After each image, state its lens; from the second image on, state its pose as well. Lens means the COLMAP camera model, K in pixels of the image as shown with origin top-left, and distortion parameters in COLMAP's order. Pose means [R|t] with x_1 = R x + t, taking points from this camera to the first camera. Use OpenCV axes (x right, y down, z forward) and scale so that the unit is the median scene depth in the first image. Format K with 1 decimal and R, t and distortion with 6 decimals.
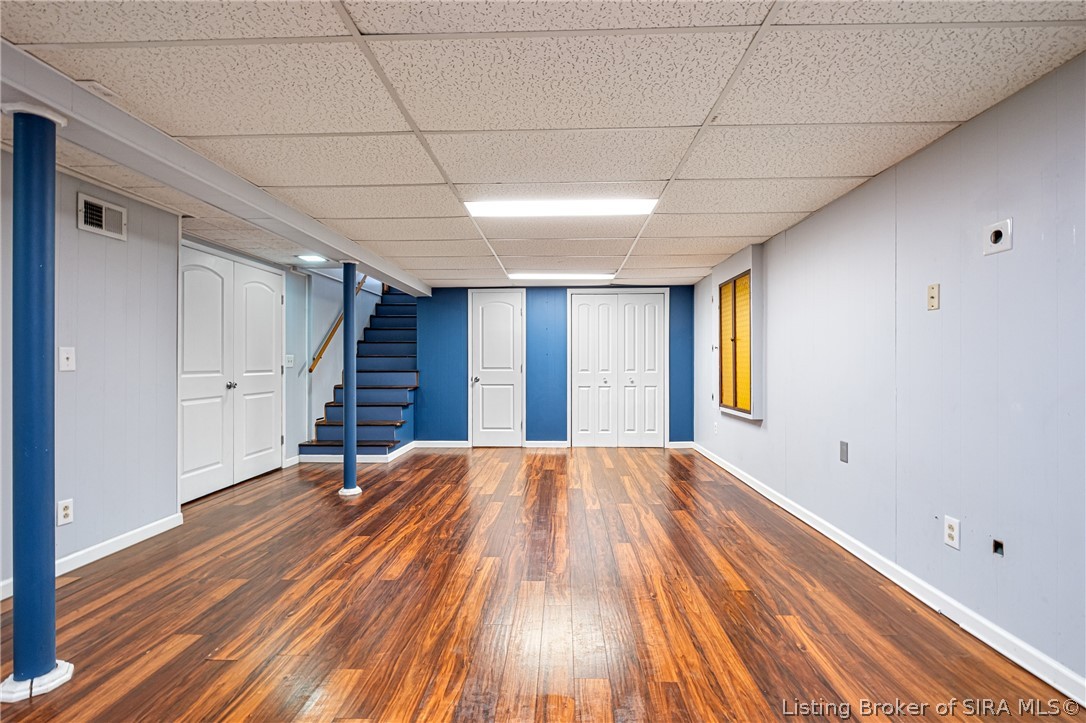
lens RADIAL K [[470.5, 0, 541.7], [0, 470.5, 362.4], [0, 0, 1]] dist [0.003510, -0.003390]
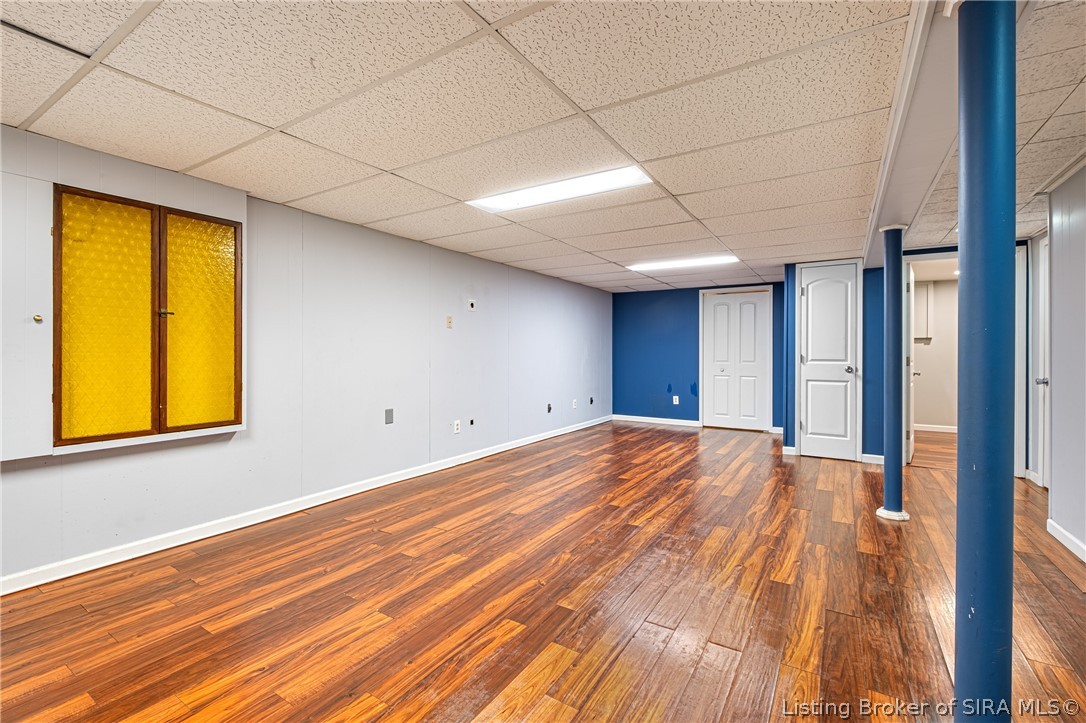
lens RADIAL K [[470.5, 0, 548.3], [0, 470.5, 352.8], [0, 0, 1]] dist [0.003510, -0.003390]
pose [[-0.868541, -0.000800, 0.495617, -0.356558], [-0.001197, 0.999999, -0.000482, 0.000970], [-0.495616, -0.001012, -0.868541, 1.527944]]
